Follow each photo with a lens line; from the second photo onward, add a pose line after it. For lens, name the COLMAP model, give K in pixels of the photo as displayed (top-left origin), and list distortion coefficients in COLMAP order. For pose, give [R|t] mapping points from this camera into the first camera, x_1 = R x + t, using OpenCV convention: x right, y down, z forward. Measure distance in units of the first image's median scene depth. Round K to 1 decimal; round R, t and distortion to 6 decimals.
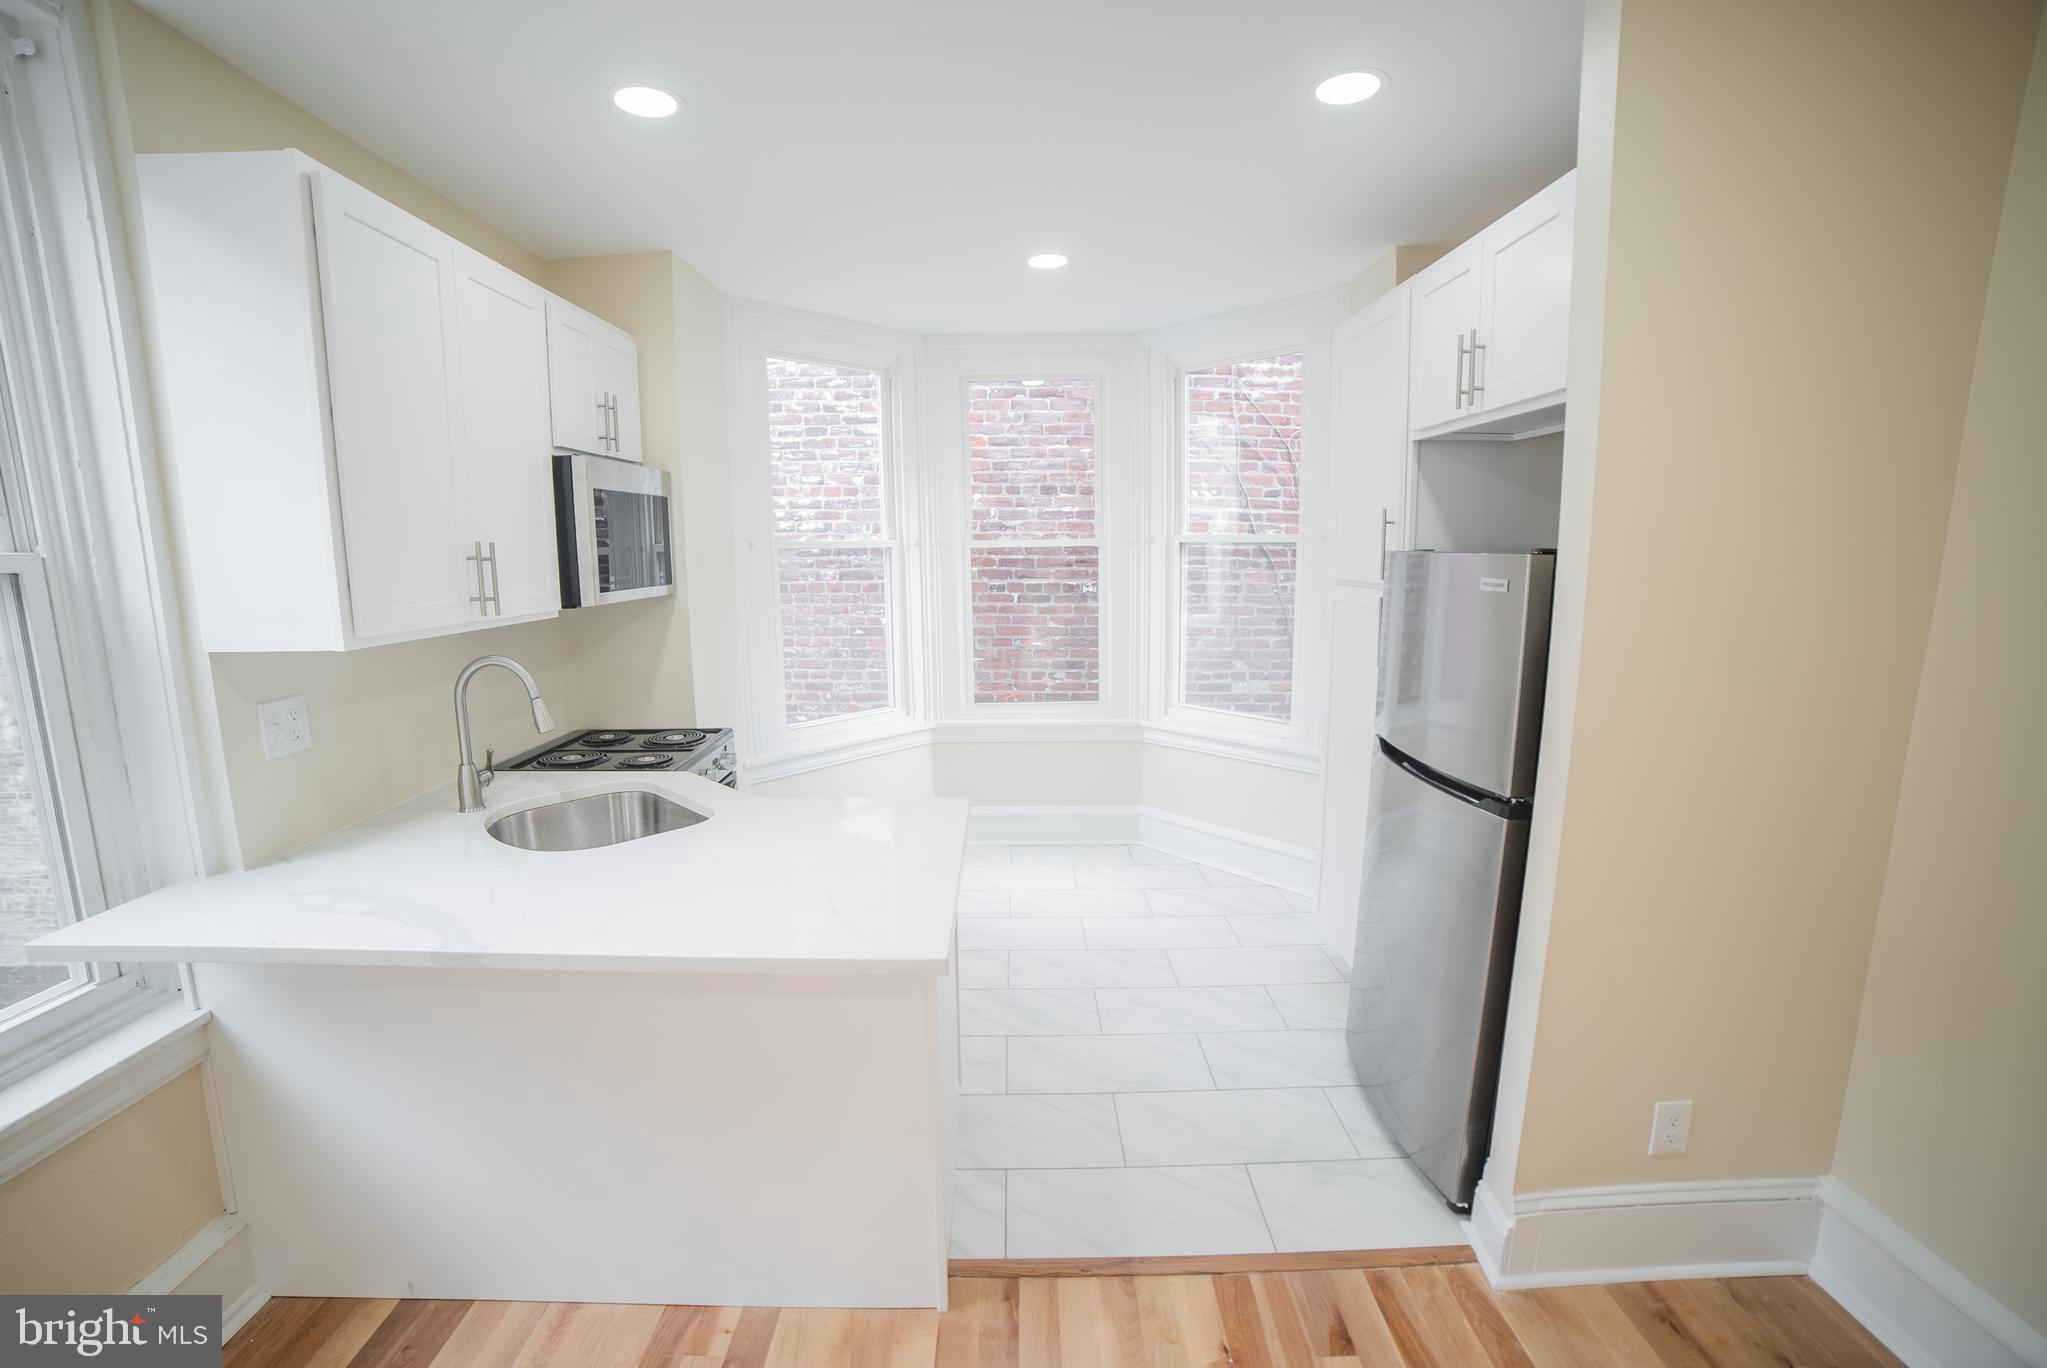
lens RADIAL K [[870.8, 0, 1006.4], [0, 870.8, 681.4], [0, 0, 1]] dist [-0.126444, 0.044453]
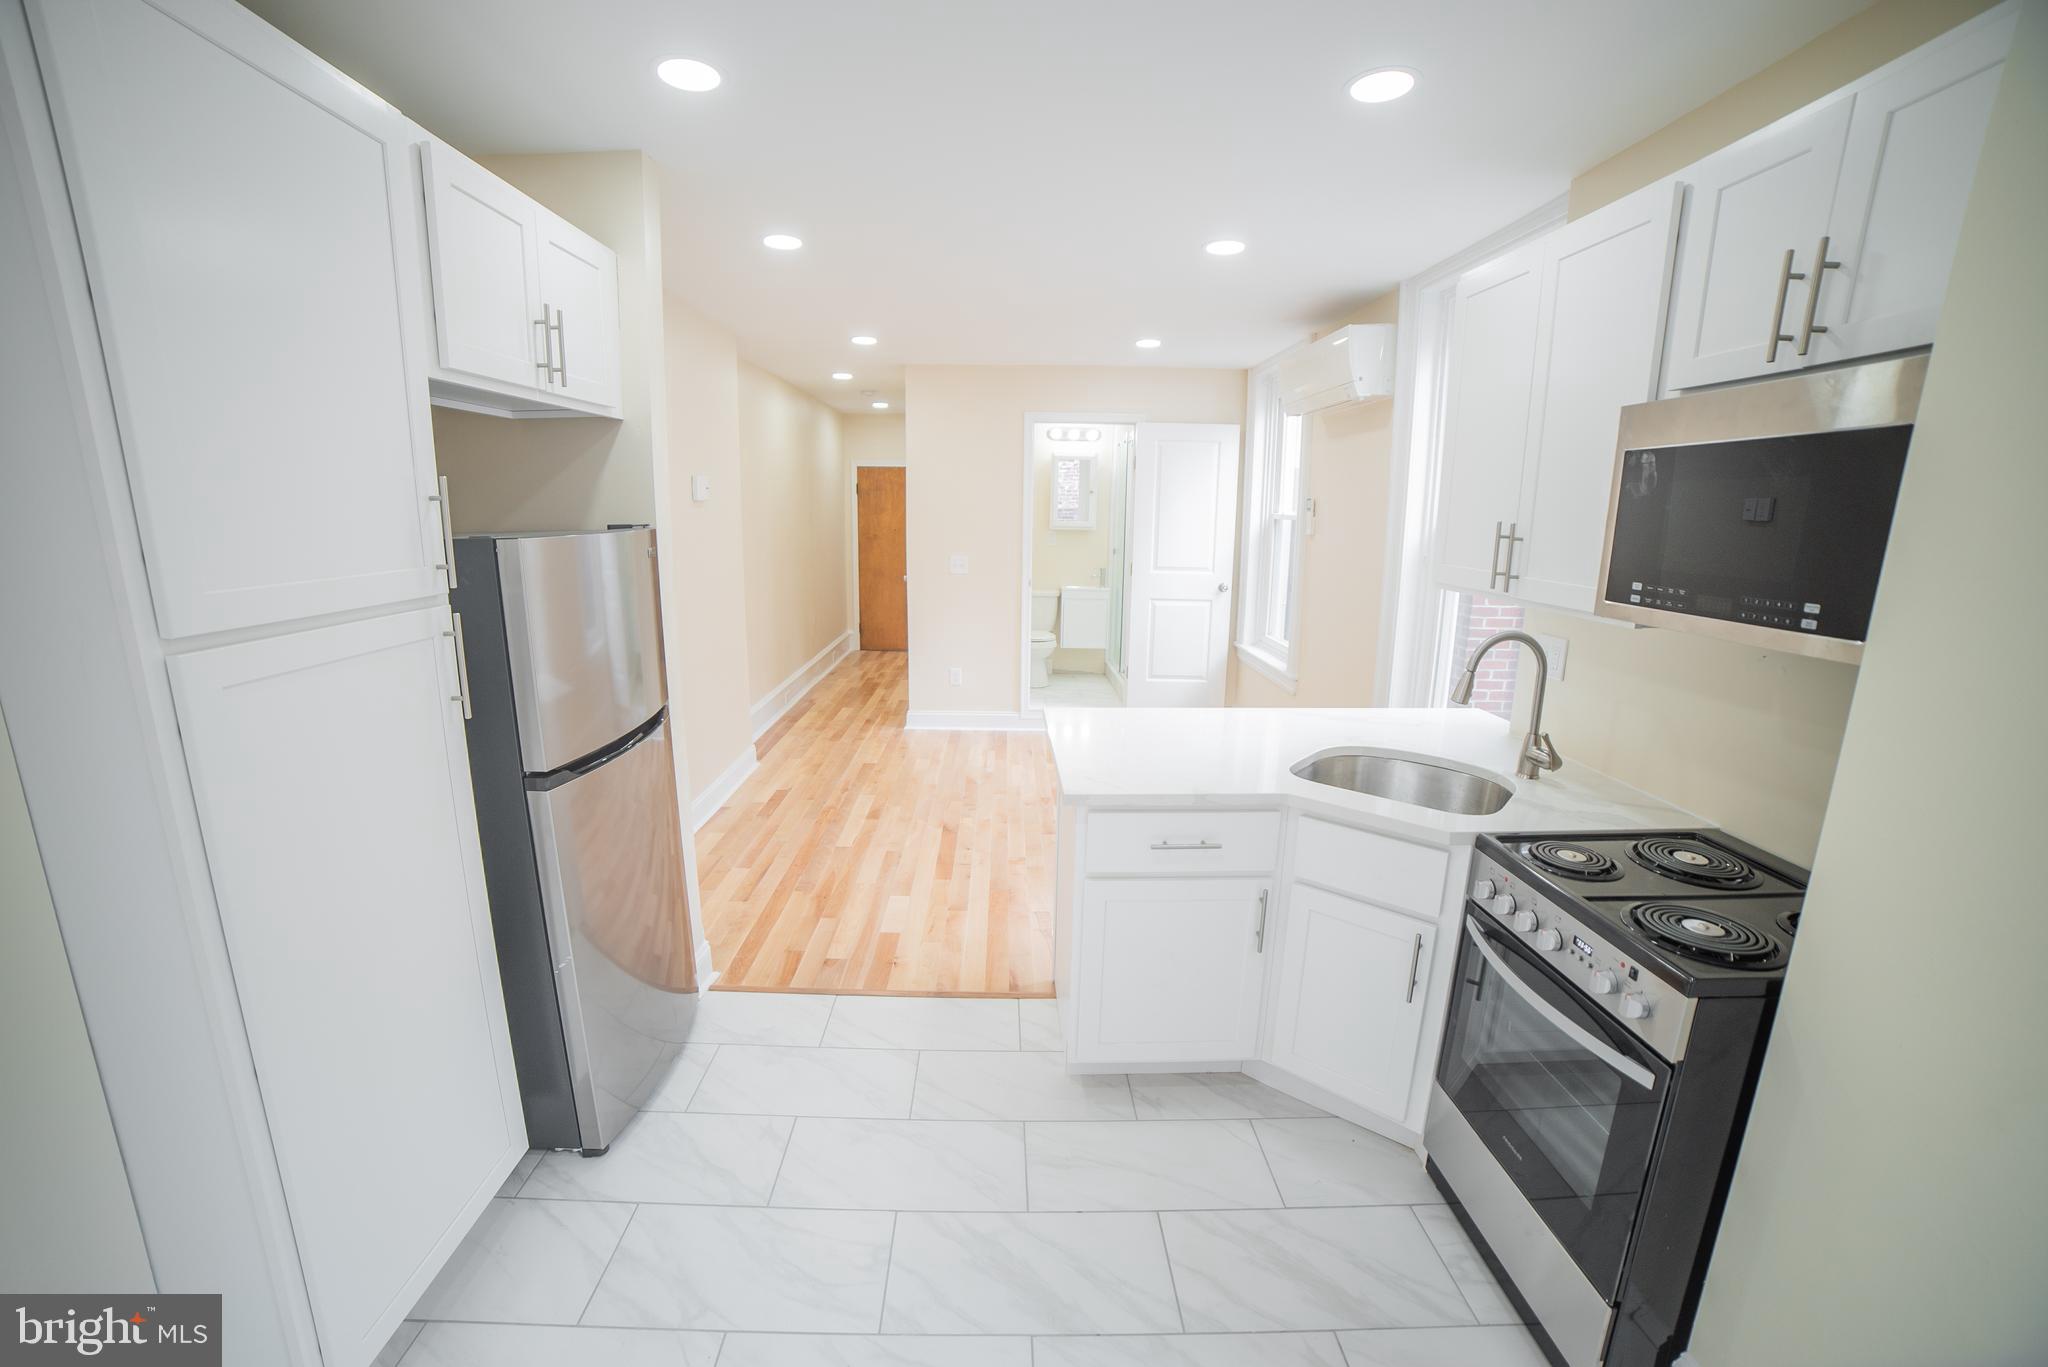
lens RADIAL K [[829.8, 0, 1005.7], [0, 829.8, 684.0], [0, 0, 1]] dist [-0.109372, 0.036067]
pose [[-0.999866, 0.003535, -0.015960, 0.016051], [-0.002423, 0.933494, 0.358586, -0.135511], [0.016166, 0.358577, -0.933360, 0.806041]]
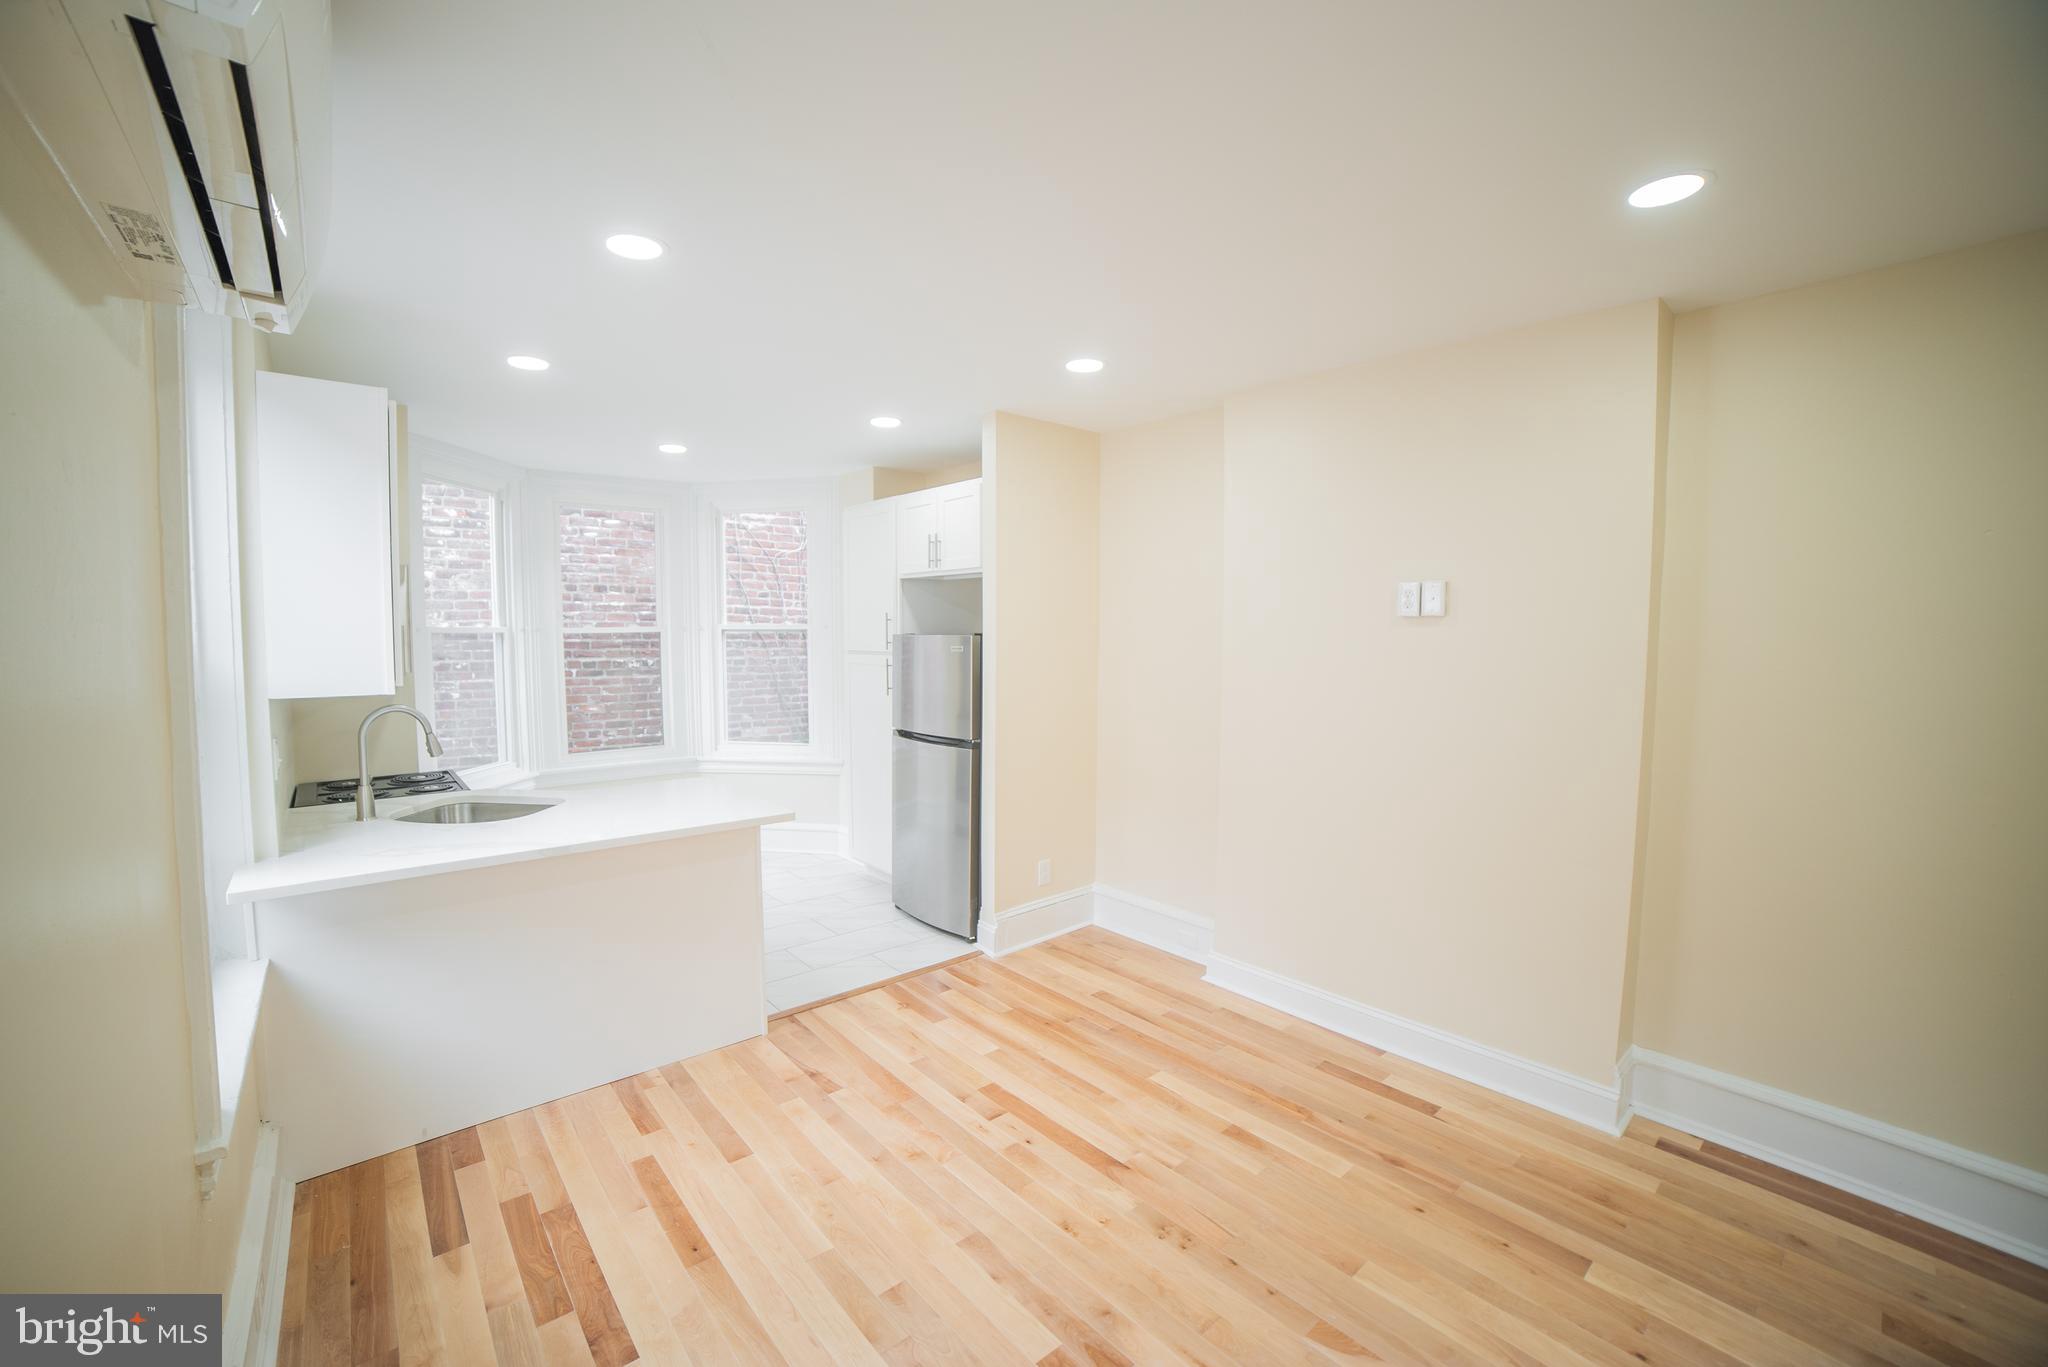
lens RADIAL K [[829.8, 0, 1005.7], [0, 829.8, 684.0], [0, 0, 1]] dist [-0.109372, 0.036067]
pose [[0.755126, -0.032750, 0.654761, -0.290973], [0.091710, 0.994208, -0.056040, 0.043077], [-0.649133, 0.102366, 0.753755, -0.286110]]
